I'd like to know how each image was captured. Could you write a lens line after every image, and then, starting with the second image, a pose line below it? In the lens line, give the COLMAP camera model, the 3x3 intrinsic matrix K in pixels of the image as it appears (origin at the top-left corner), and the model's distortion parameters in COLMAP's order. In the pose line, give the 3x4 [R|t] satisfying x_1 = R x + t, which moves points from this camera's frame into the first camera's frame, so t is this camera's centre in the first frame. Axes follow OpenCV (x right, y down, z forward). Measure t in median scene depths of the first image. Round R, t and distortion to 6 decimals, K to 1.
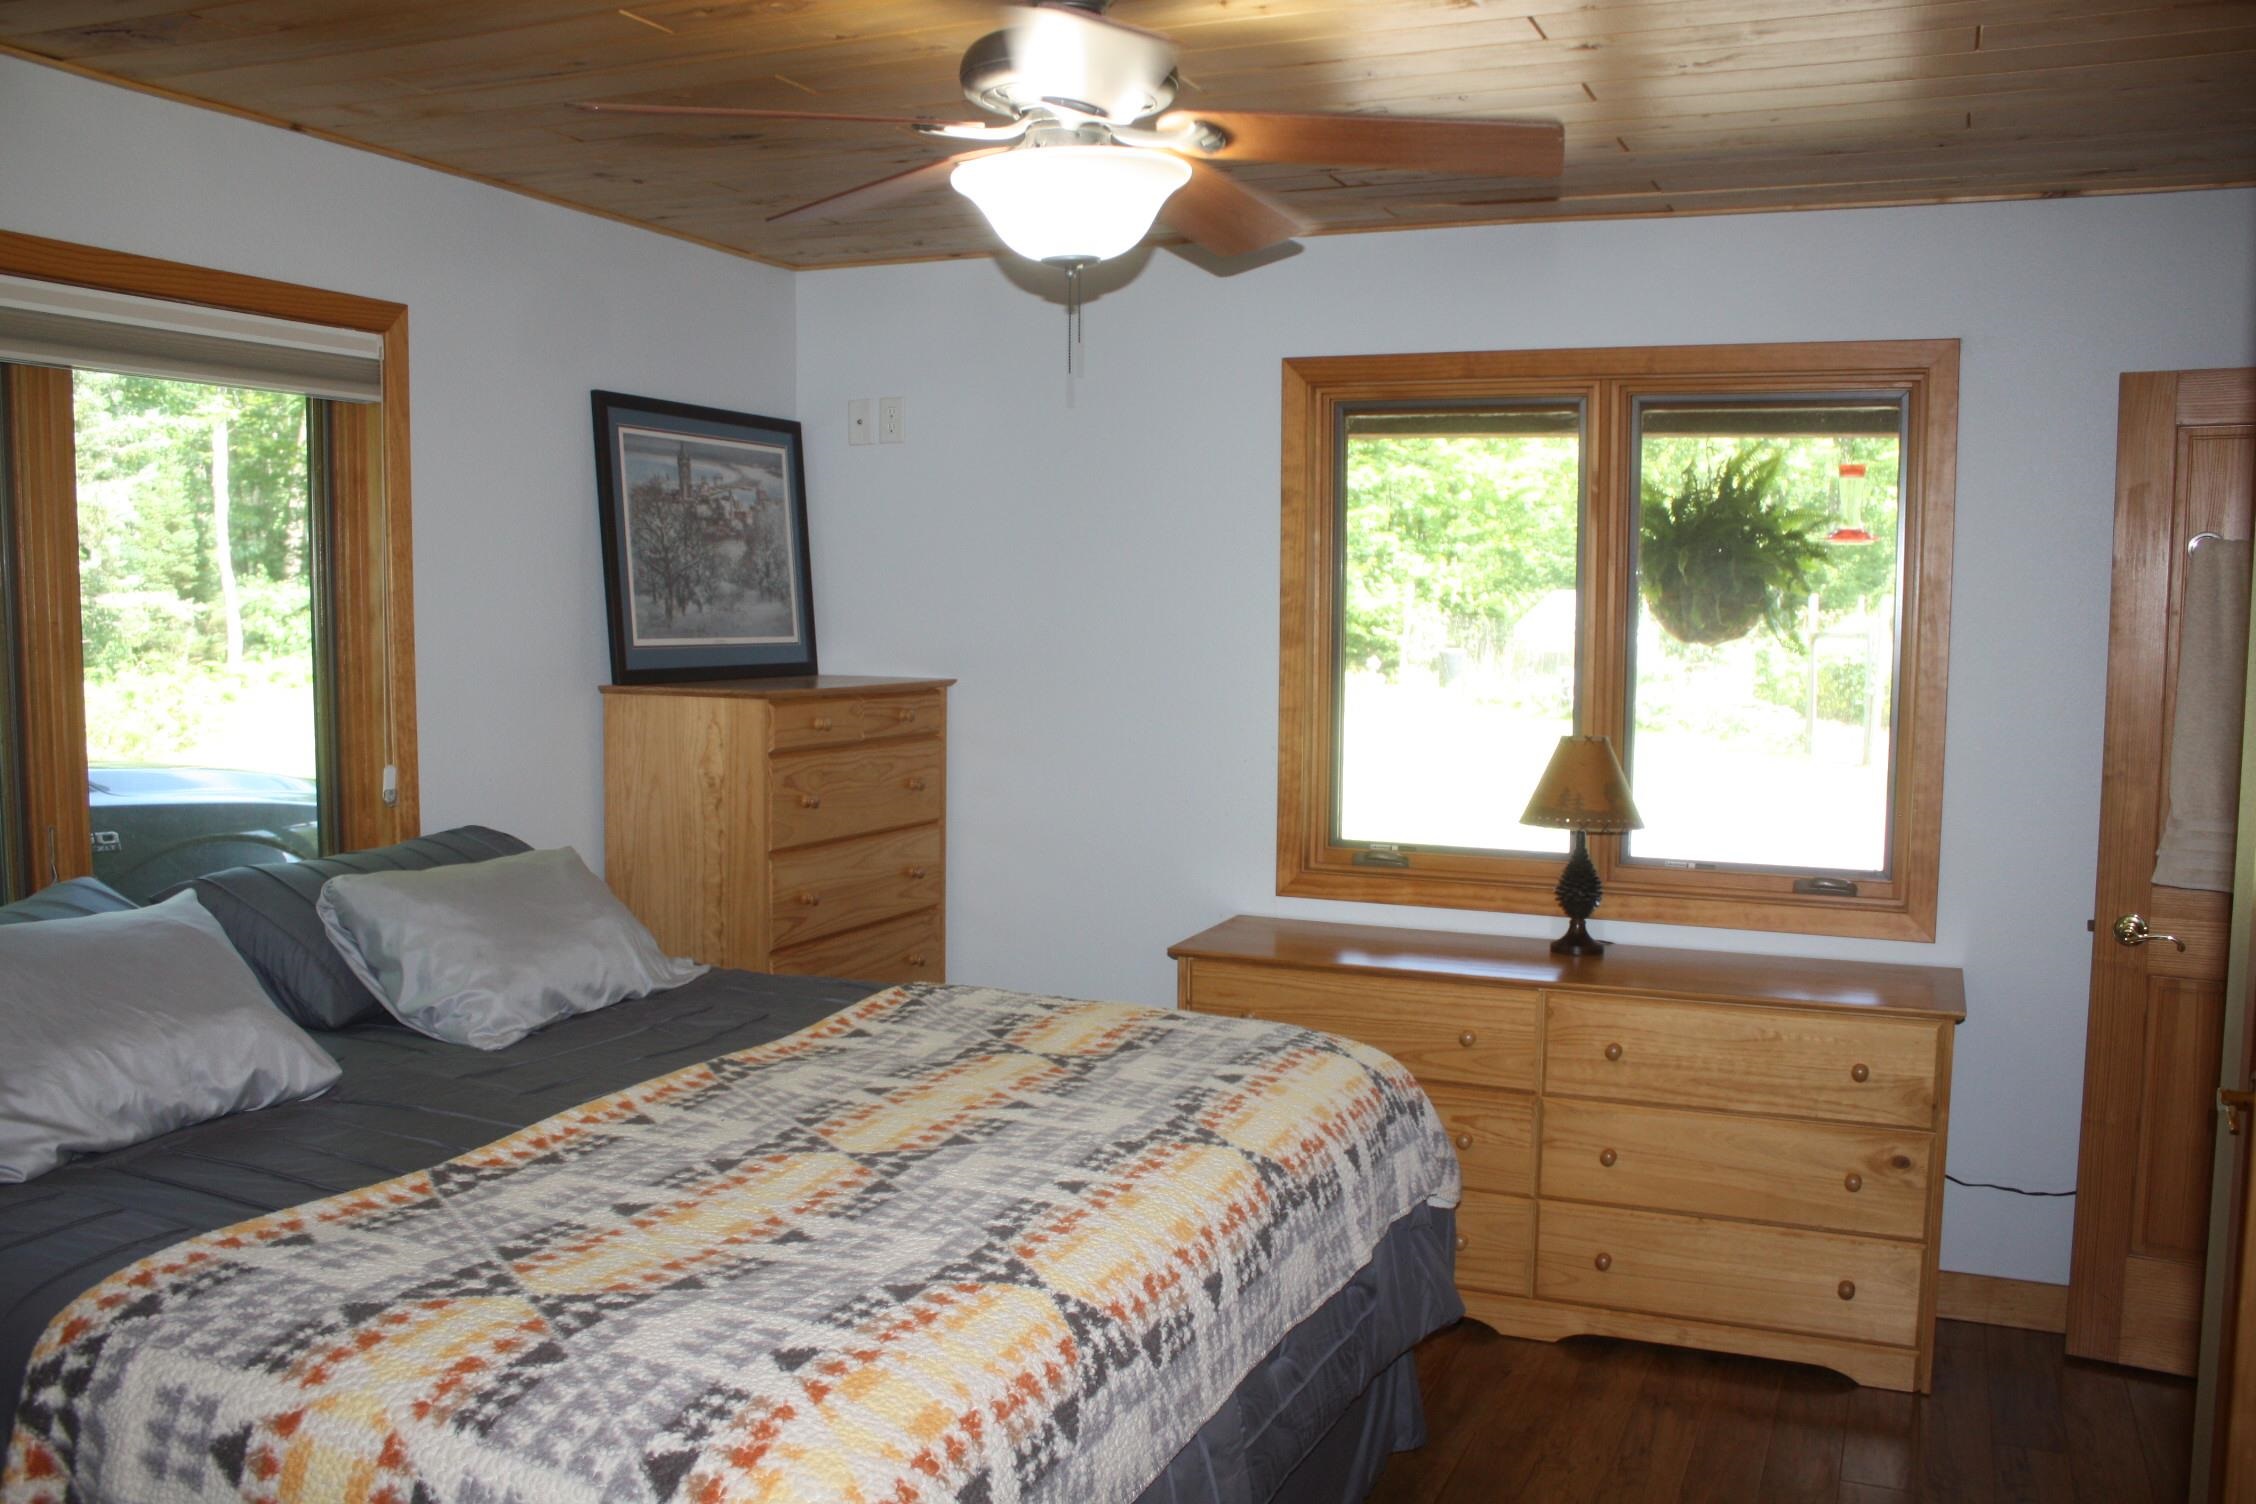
lens RADIAL K [[1897.6, 0, 1131.9], [0, 1897.6, 764.9], [0, 0, 1]] dist [-0.169124, 0.153866]
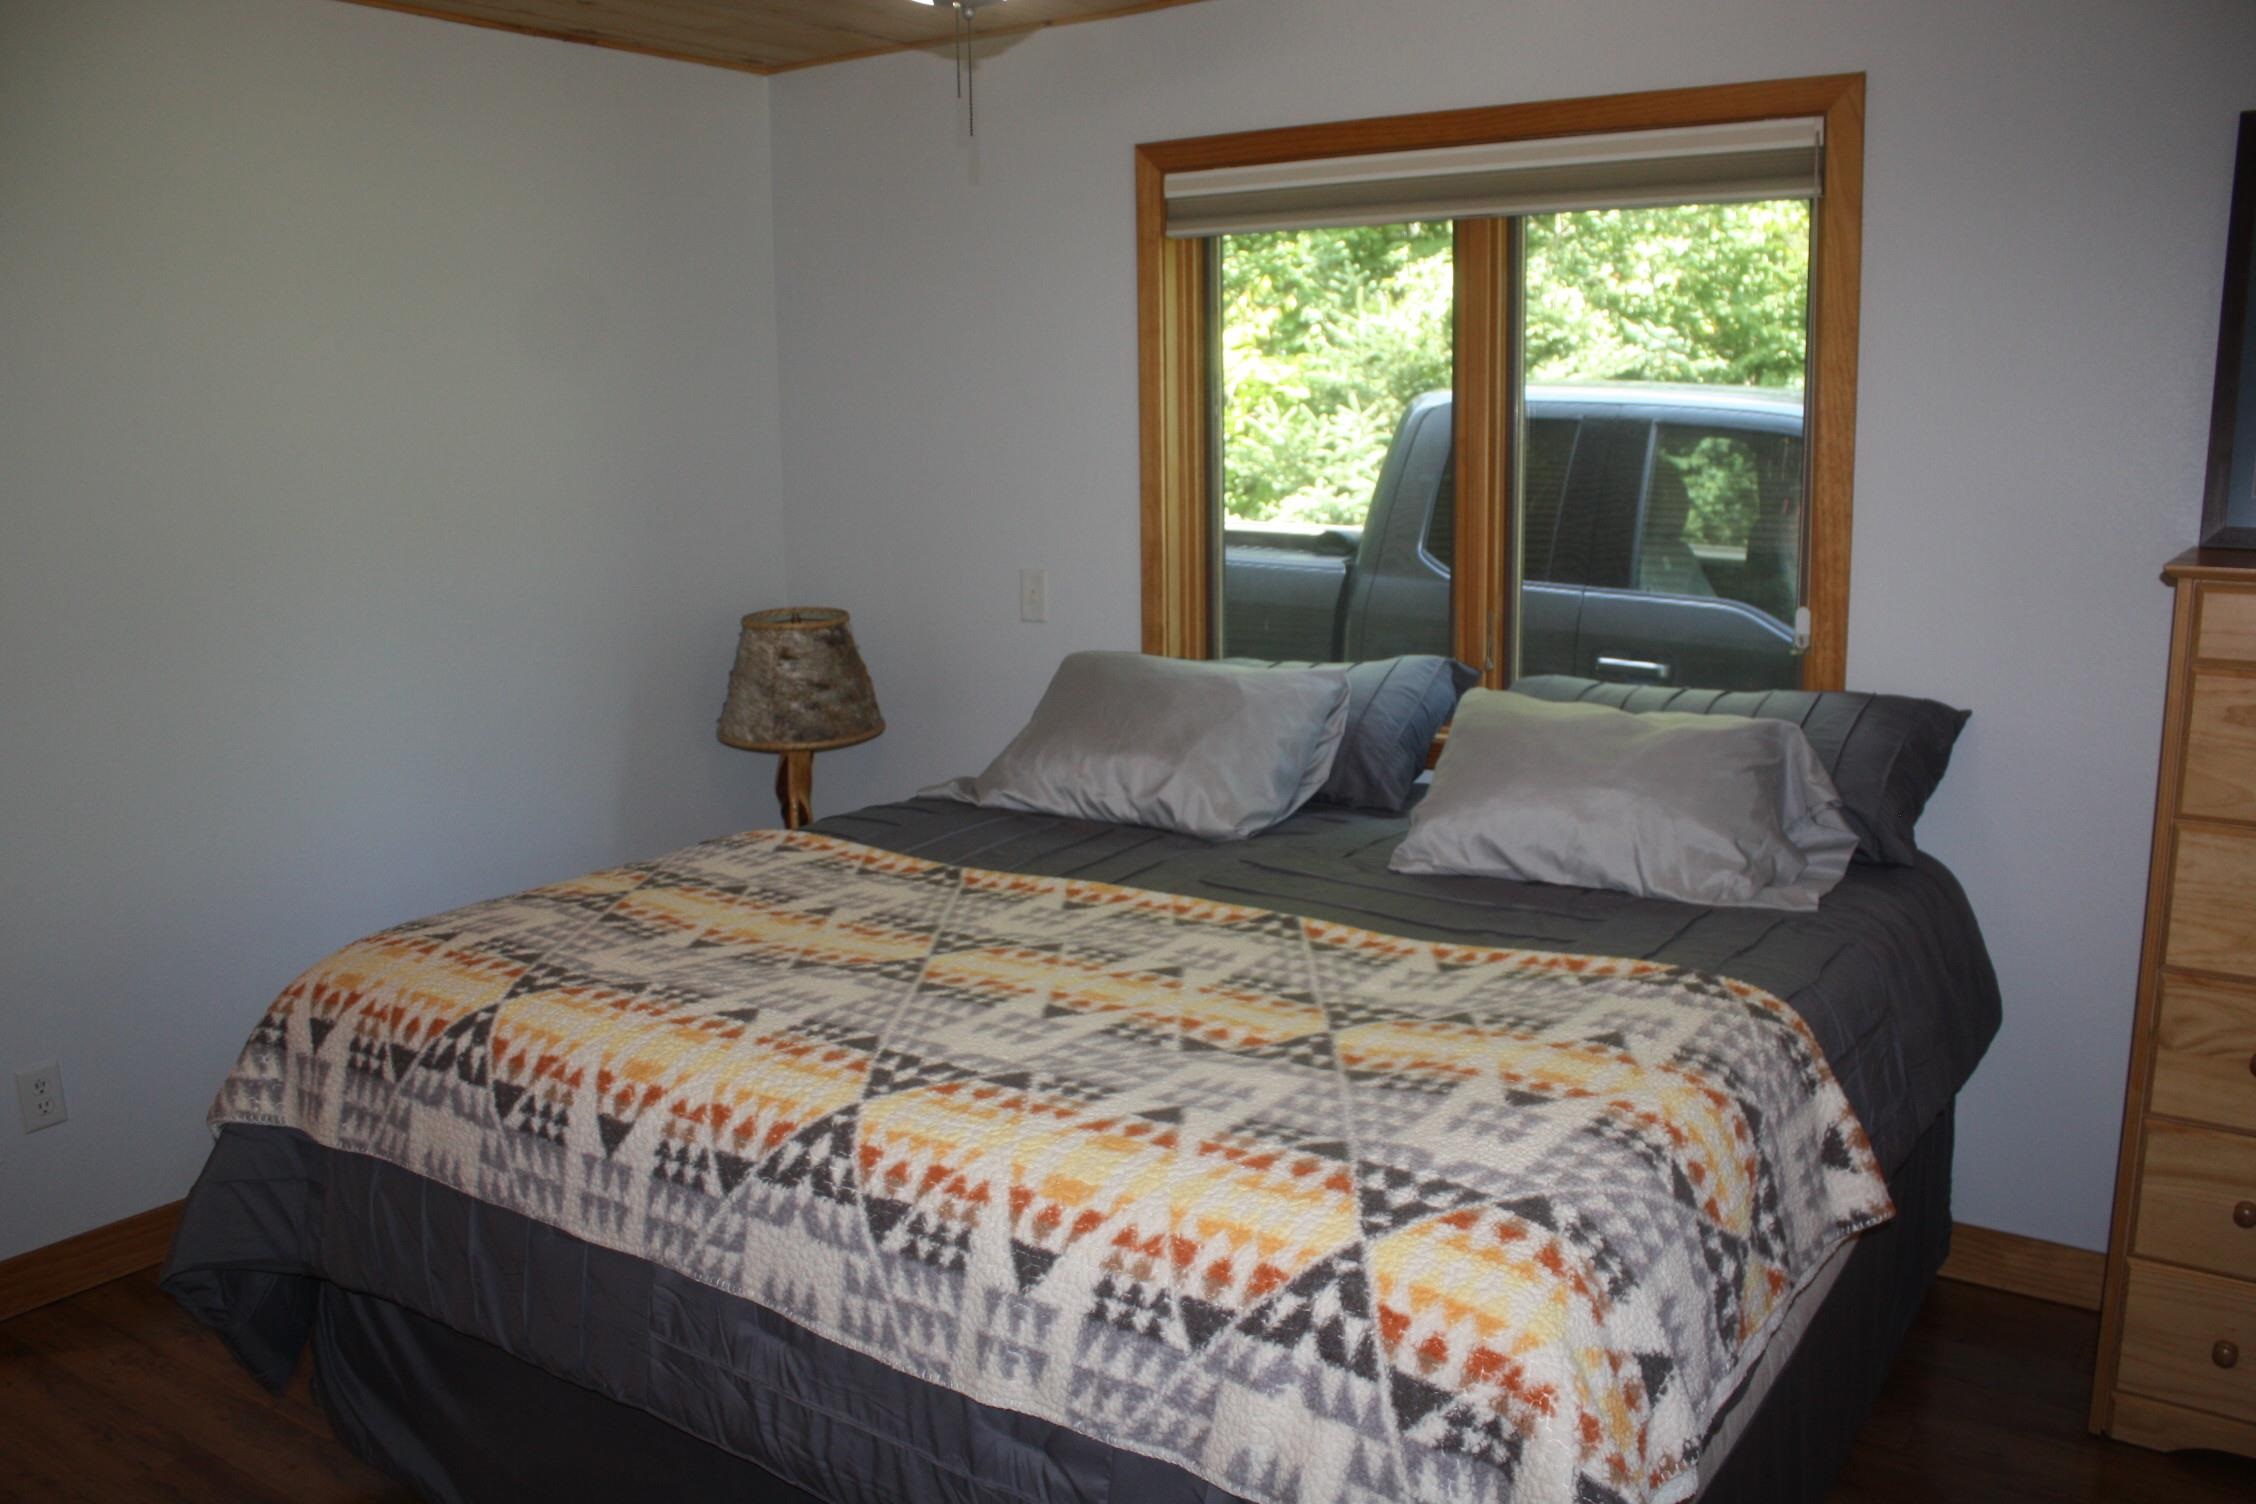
lens RADIAL K [[1897.6, 0, 1131.9], [0, 1897.6, 764.9], [0, 0, 1]] dist [-0.169124, 0.153866]
pose [[-0.189927, 0.169757, -0.967011, 0.796845], [-0.079268, 0.979072, 0.187443, -0.099481], [0.978593, 0.112253, -0.172496, 1.246229]]
